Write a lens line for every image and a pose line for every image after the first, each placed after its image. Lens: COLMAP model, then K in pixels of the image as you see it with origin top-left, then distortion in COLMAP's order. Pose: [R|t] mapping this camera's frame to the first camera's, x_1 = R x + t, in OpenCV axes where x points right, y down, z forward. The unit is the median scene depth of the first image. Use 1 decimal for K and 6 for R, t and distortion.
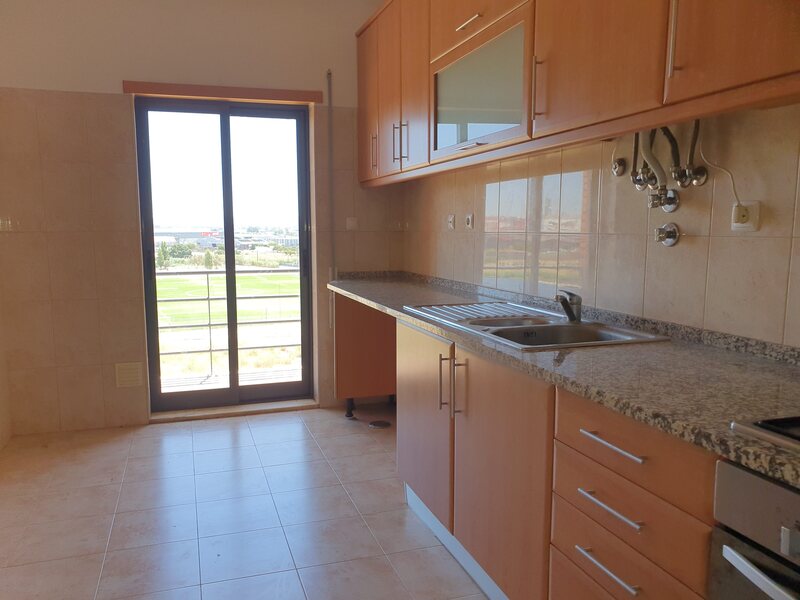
lens RADIAL K [[605.5, 0, 400.0], [0, 605.5, 300.0], [0, 0, 1]] dist [0.000296, 0.000101]
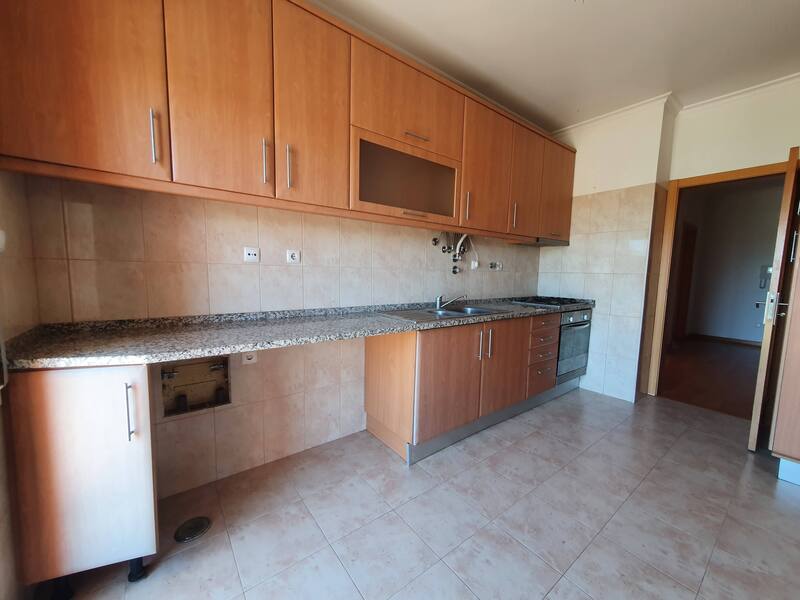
lens RADIAL K [[315.4, 0, 400.0], [0, 315.4, 300.0], [0, 0, 1]] dist [0.000337, 0.000020]
pose [[-0.308858, -0.096871, 0.946162, -0.800406], [0.091332, 0.987182, 0.130885, -0.166835], [-0.946713, 0.126840, -0.296052, 1.523767]]
